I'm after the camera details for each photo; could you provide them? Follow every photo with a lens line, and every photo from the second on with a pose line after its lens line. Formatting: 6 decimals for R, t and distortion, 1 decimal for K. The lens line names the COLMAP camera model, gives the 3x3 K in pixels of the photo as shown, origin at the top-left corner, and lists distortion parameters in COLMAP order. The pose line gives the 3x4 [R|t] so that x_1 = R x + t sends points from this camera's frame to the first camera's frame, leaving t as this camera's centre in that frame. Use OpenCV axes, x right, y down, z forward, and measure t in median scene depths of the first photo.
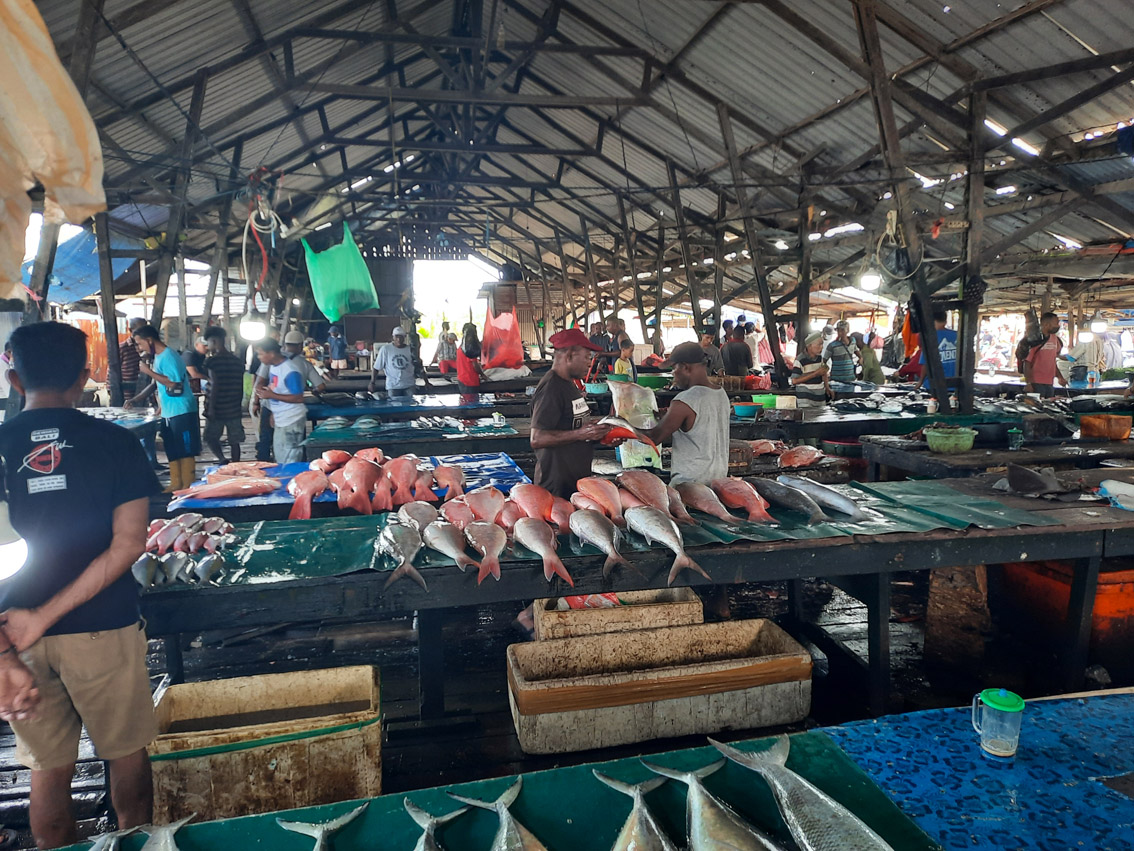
lens RADIAL K [[826.5, 0, 566.9], [0, 826.5, 425.7], [0, 0, 1]] dist [0.017089, -0.012791]
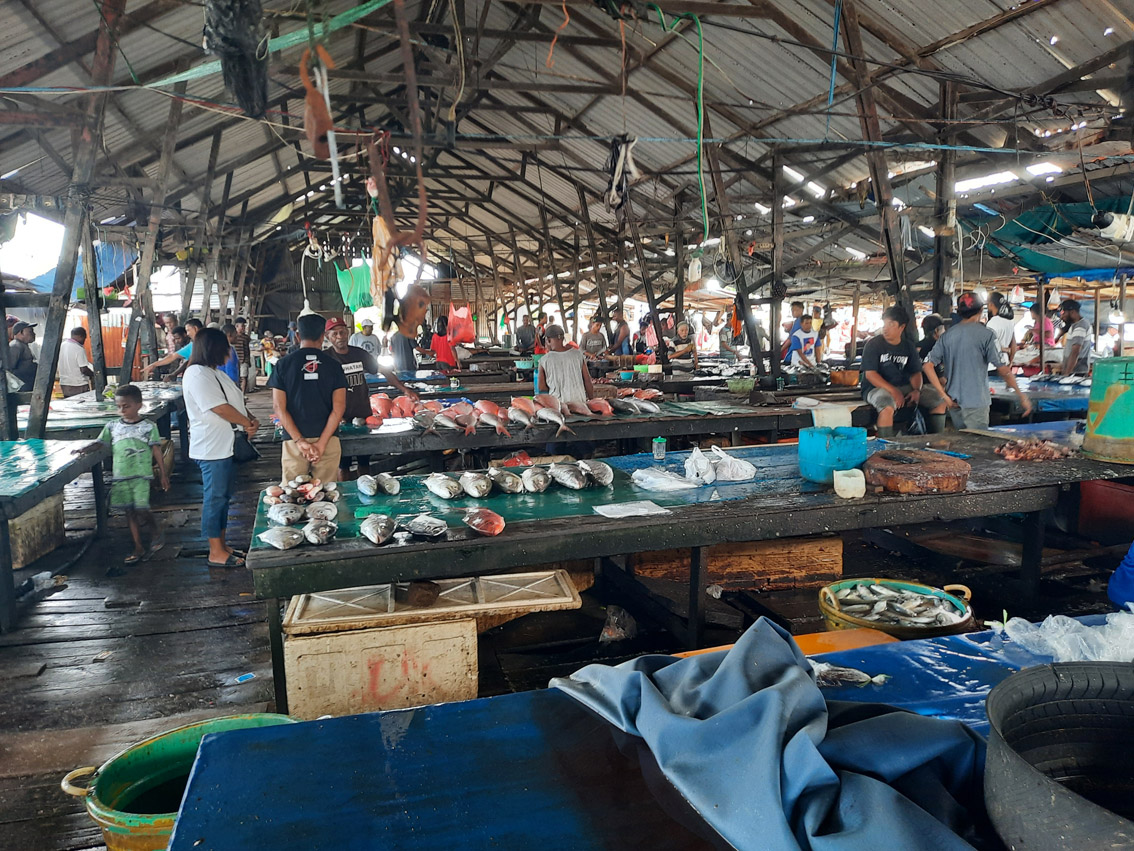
lens RADIAL K [[826.5, 0, 568.6], [0, 826.5, 452.7], [0, 0, 1]] dist [0.017089, -0.012791]
pose [[0.996276, -0.020225, 0.083816, -0.005465], [0.017005, 0.999096, 0.038952, 0.036591], [-0.084528, -0.037381, 0.995720, -0.265882]]
